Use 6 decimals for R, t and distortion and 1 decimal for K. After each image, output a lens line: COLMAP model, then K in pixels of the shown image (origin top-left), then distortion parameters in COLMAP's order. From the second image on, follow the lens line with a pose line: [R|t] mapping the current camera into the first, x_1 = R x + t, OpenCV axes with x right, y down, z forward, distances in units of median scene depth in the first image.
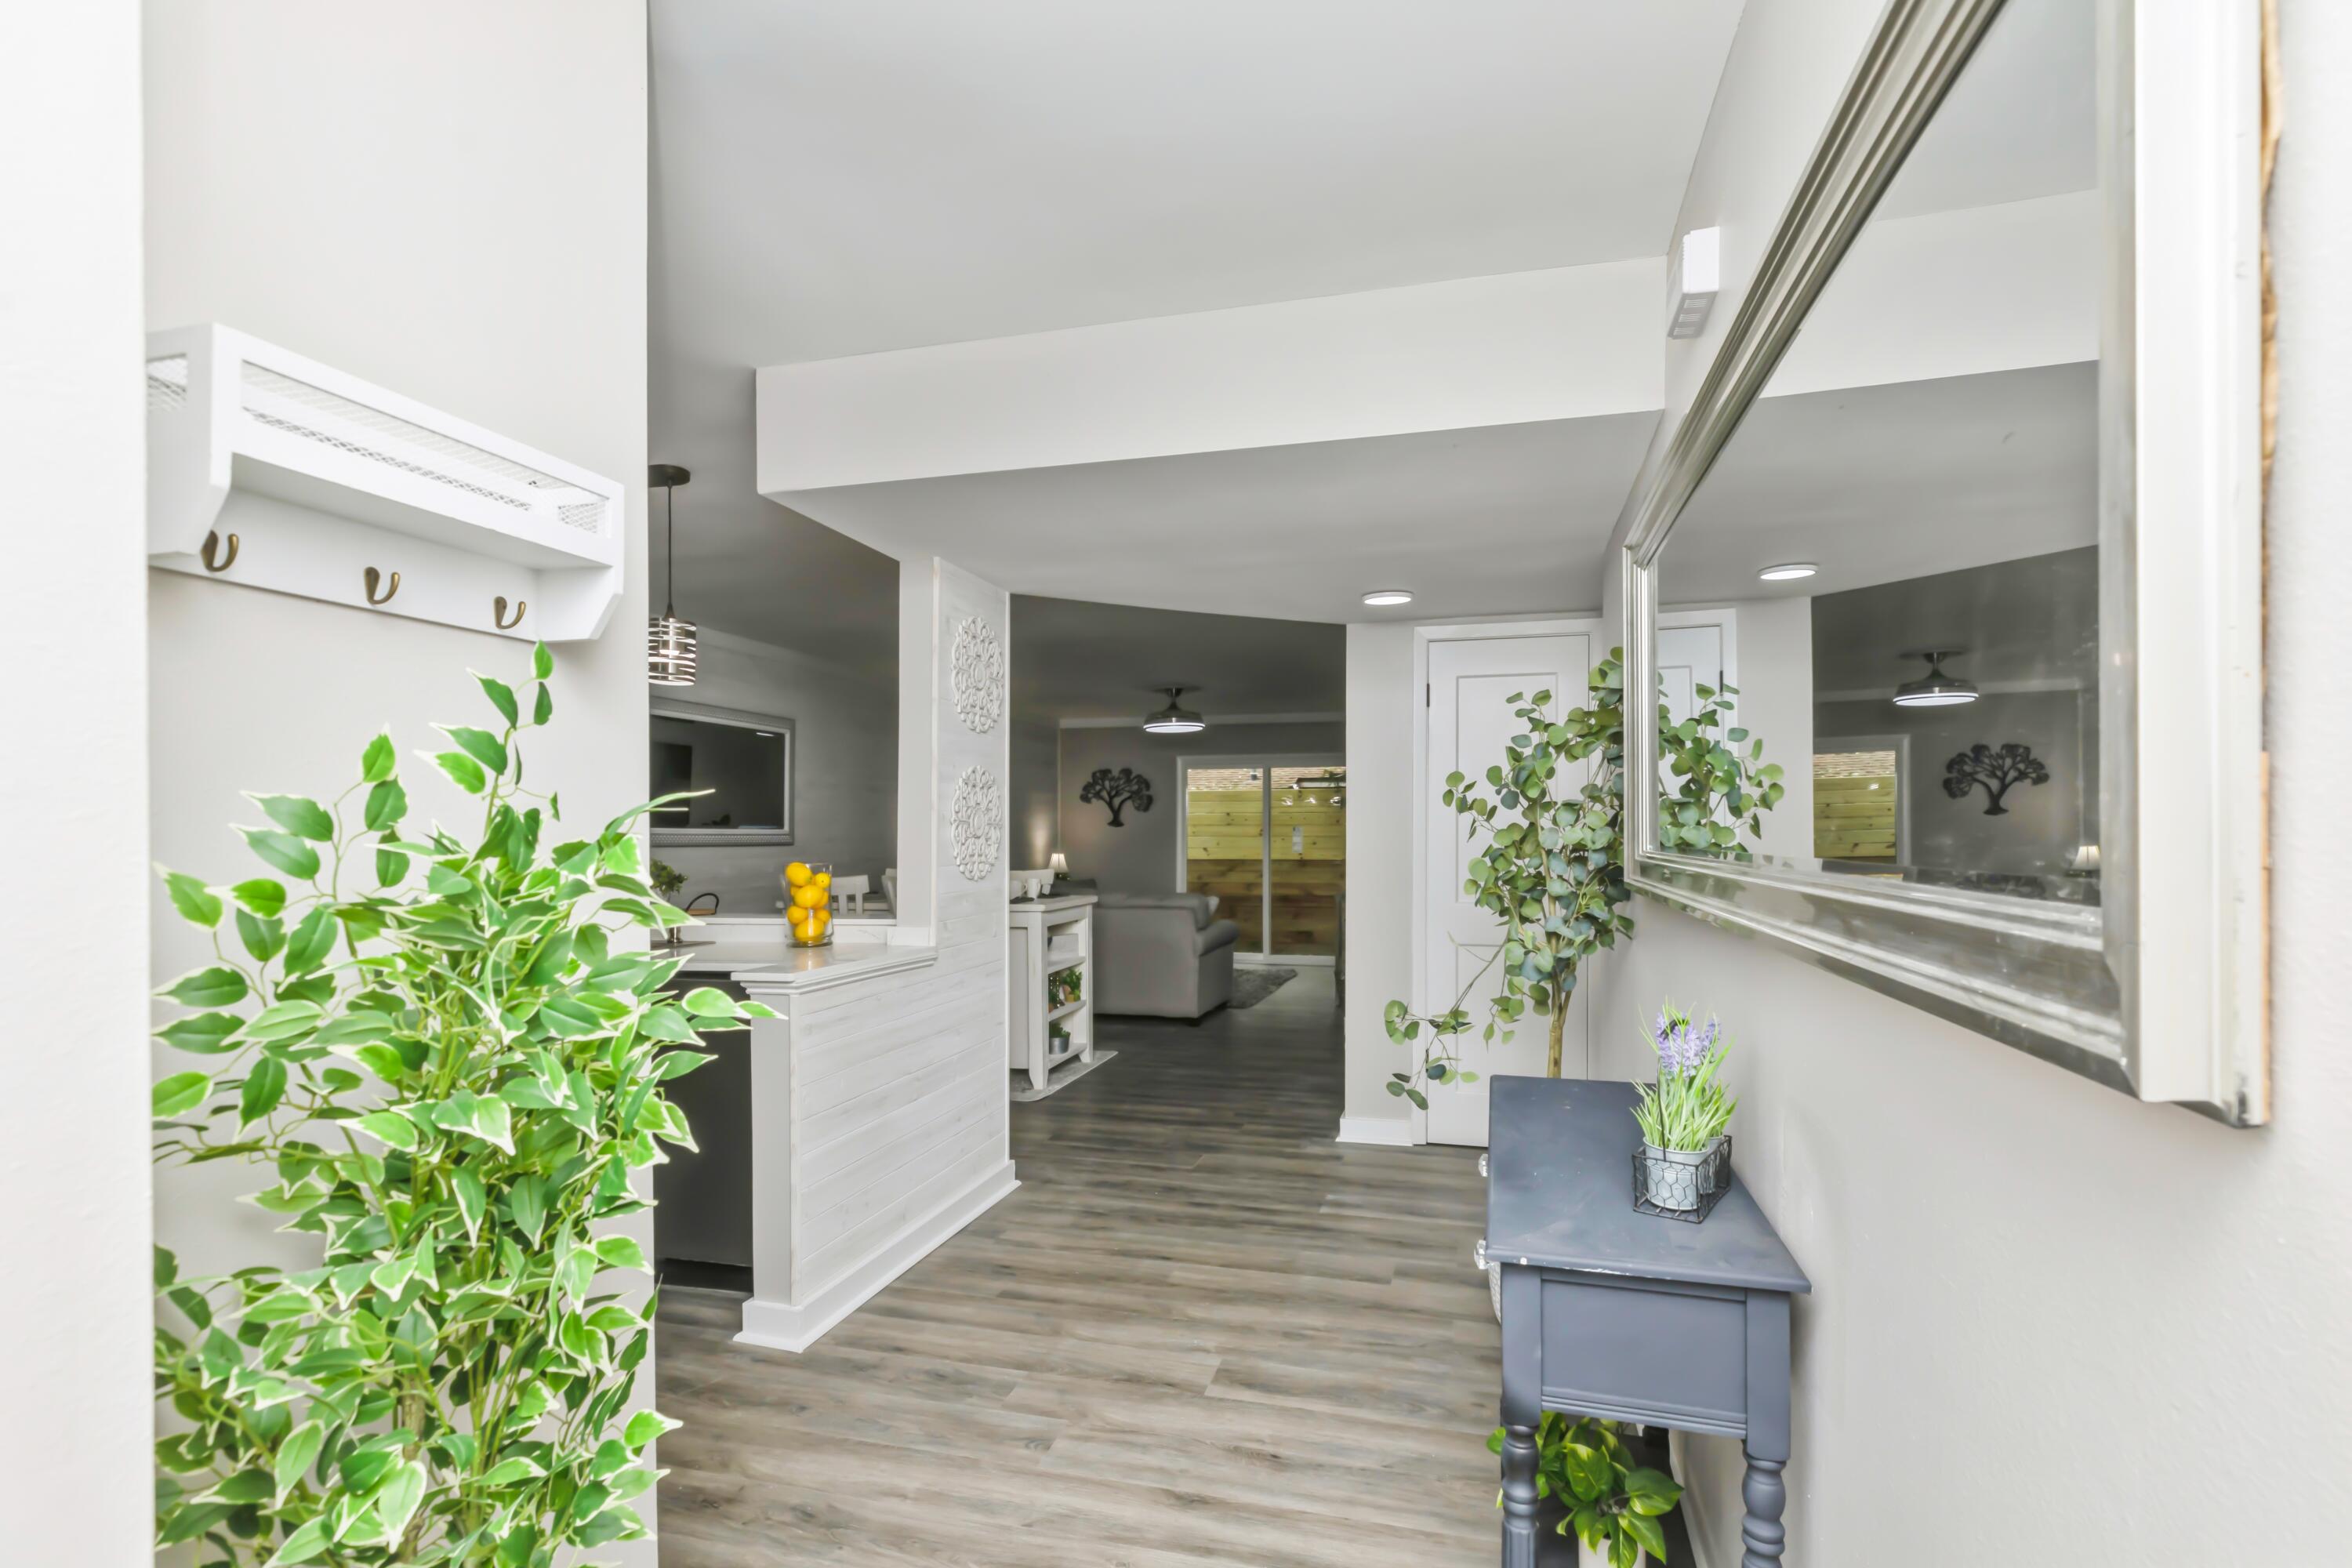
lens RADIAL K [[1105.4, 0, 1191.1], [0, 1105.4, 794.5], [0, 0, 1]] dist [0.001774, 0.000161]
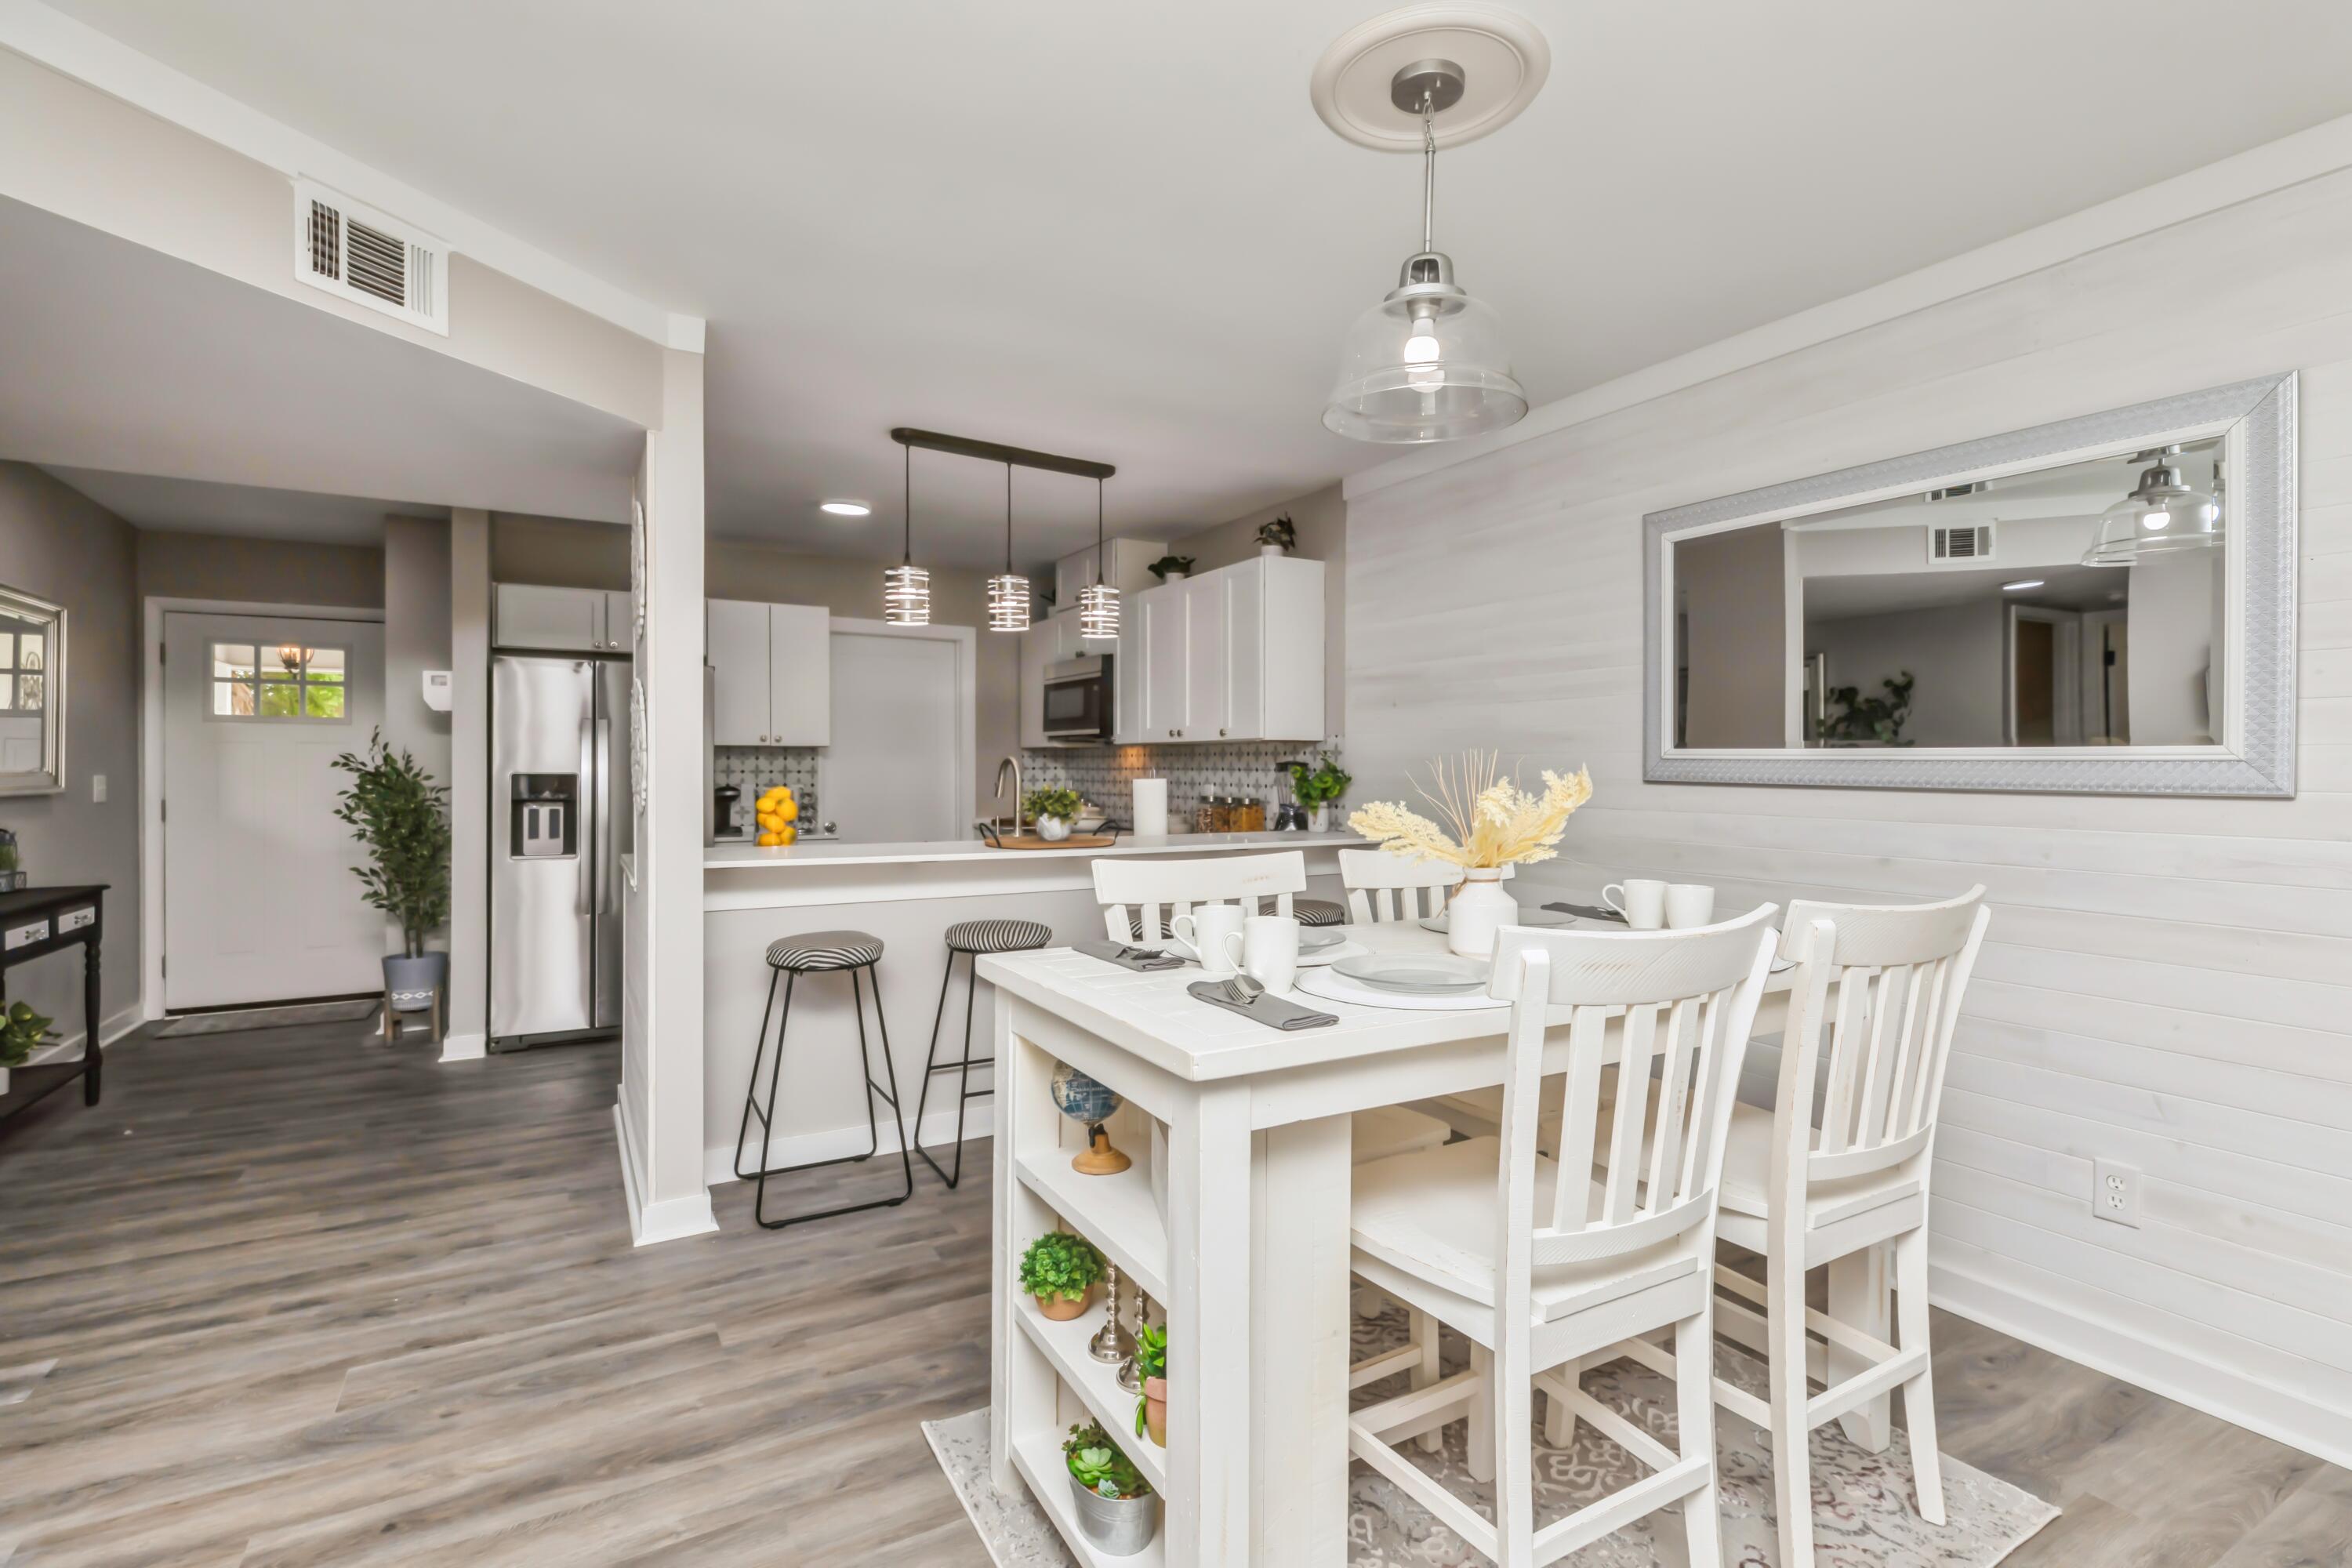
lens RADIAL K [[1100.8, 0, 1194.9], [0, 1100.8, 755.8], [0, 0, 1]] dist [-0.000107, -0.000672]
pose [[-0.705107, -0.006480, -0.709071, 0.068522], [0.021300, 0.999313, -0.030313, 0.045607], [0.708781, -0.036477, -0.704485, 1.243627]]
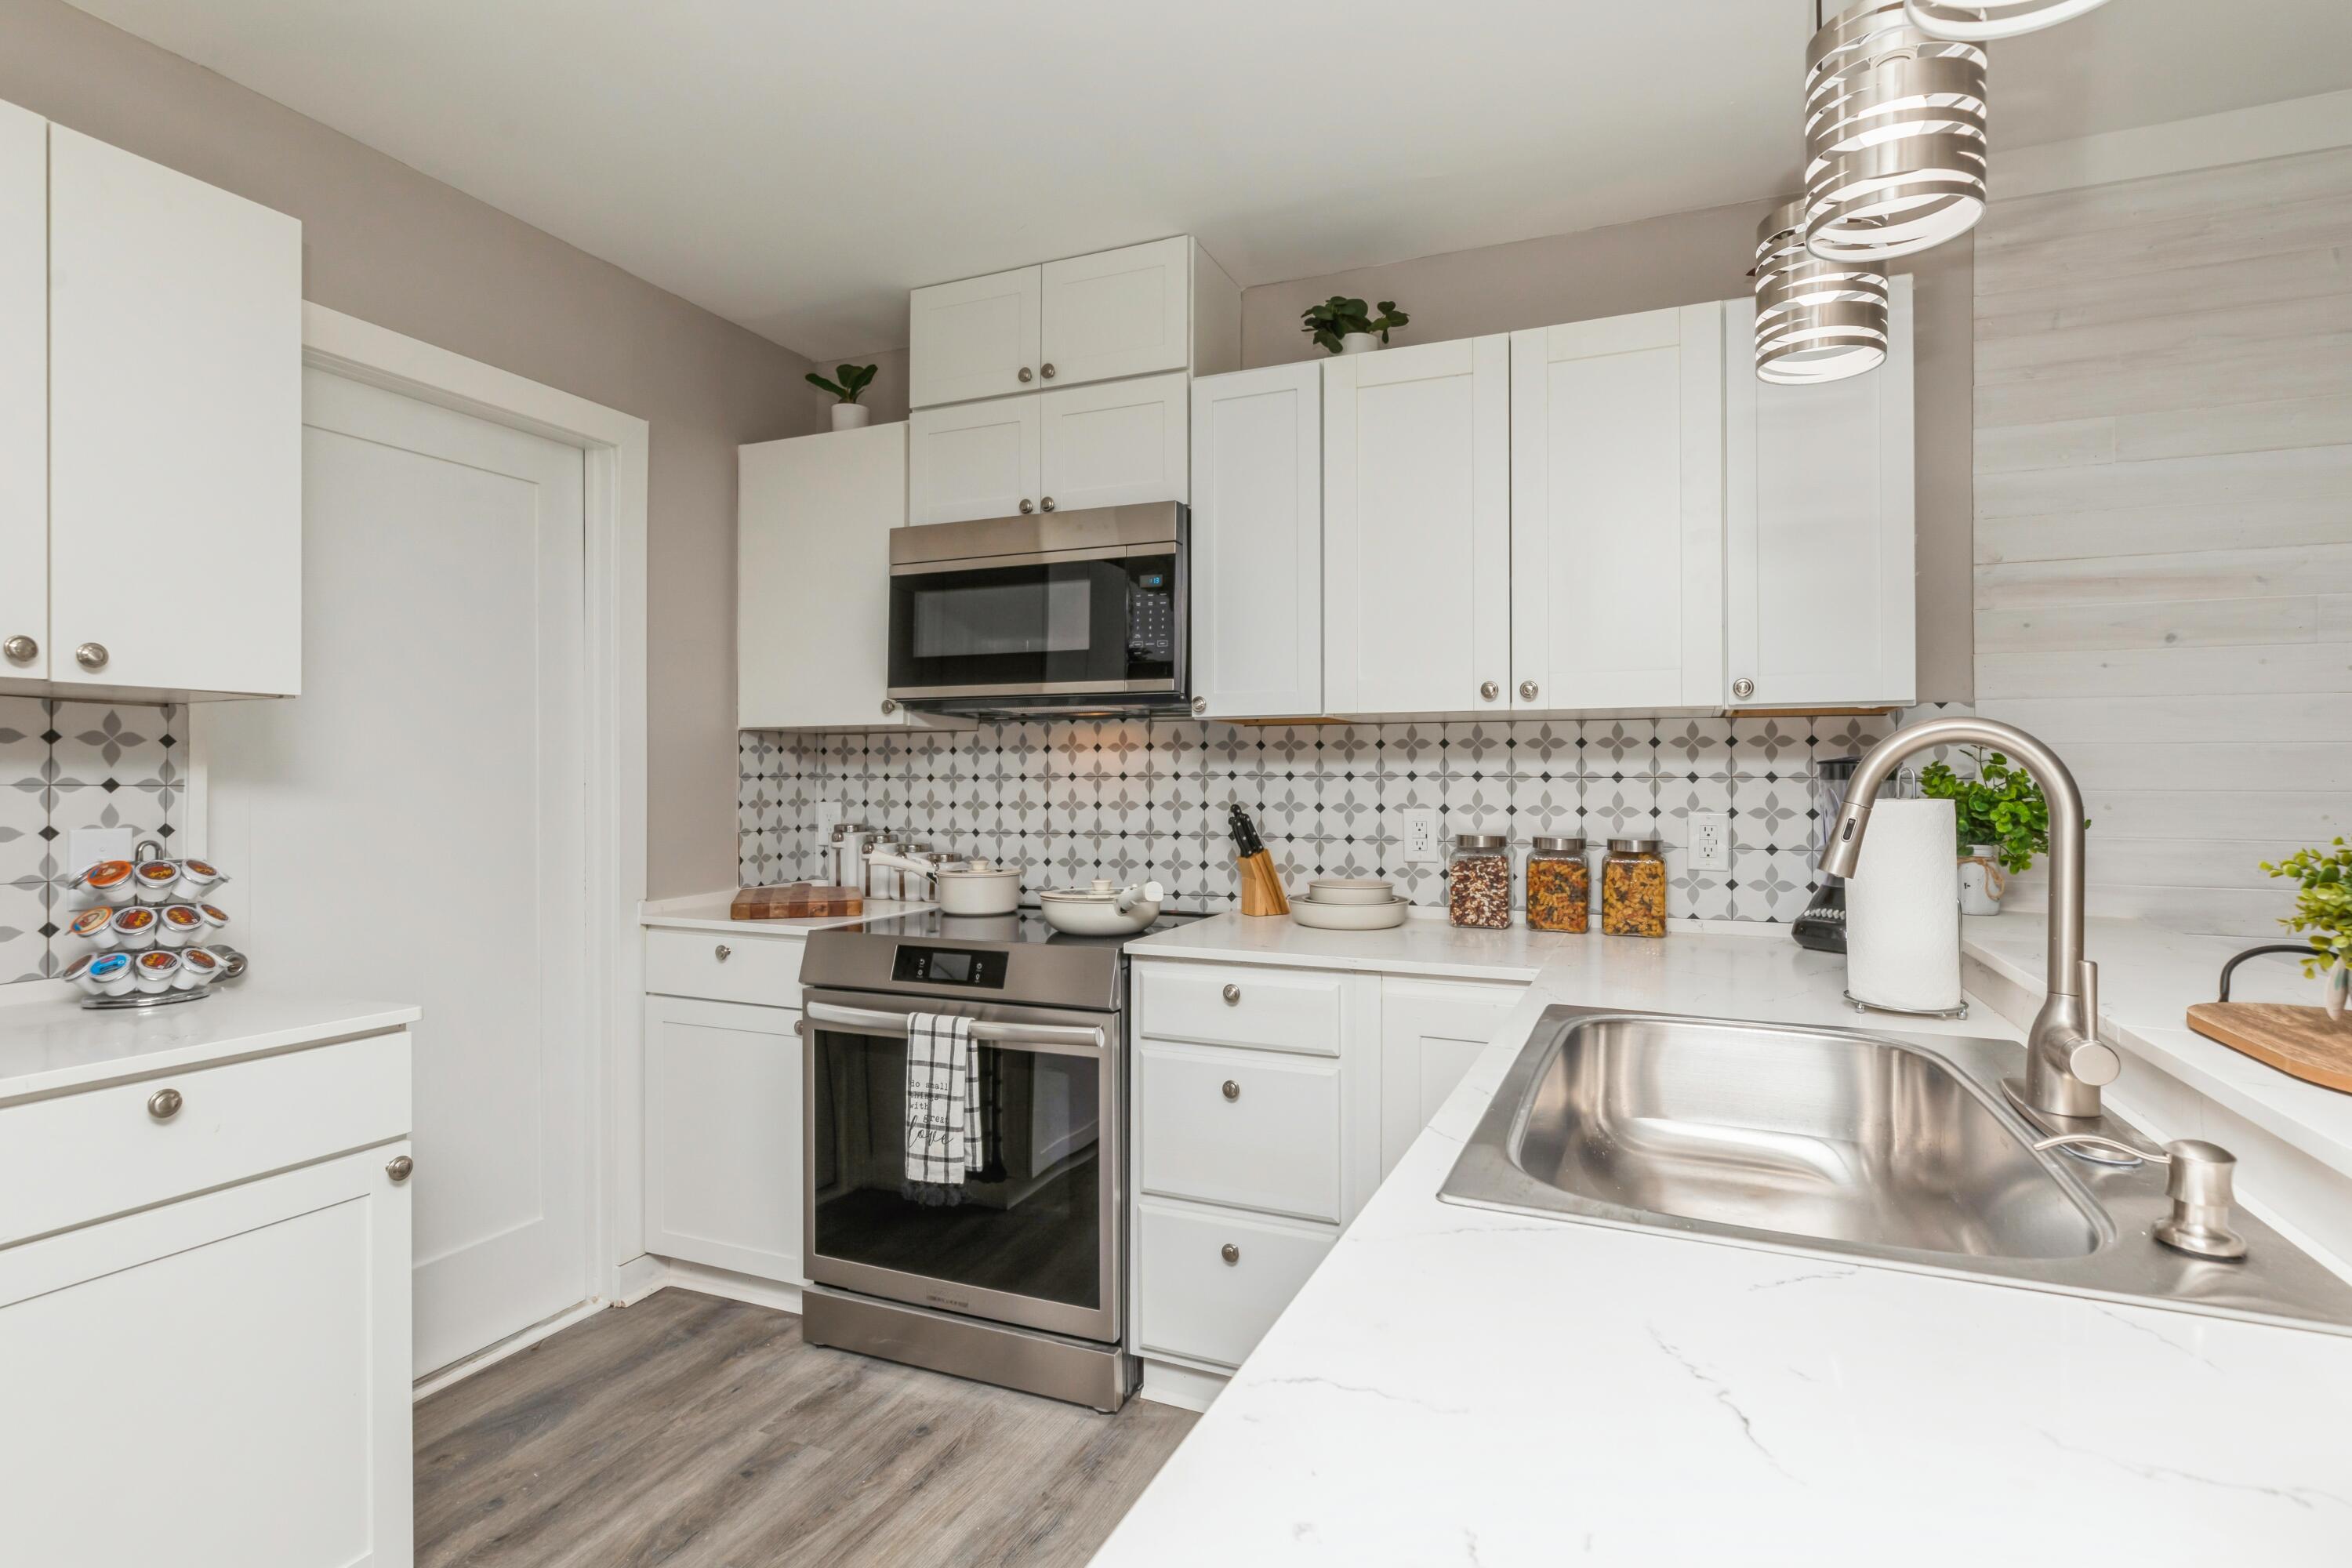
lens RADIAL K [[1149.3, 0, 1192.5], [0, 1149.3, 772.8], [0, 0, 1]] dist [-0.003813, -0.000394]
pose [[-0.140460, -0.005032, -0.990074, -0.150361], [0.029674, 0.999516, -0.009290, 0.028510], [0.989642, -0.030684, -0.140242, 0.550025]]
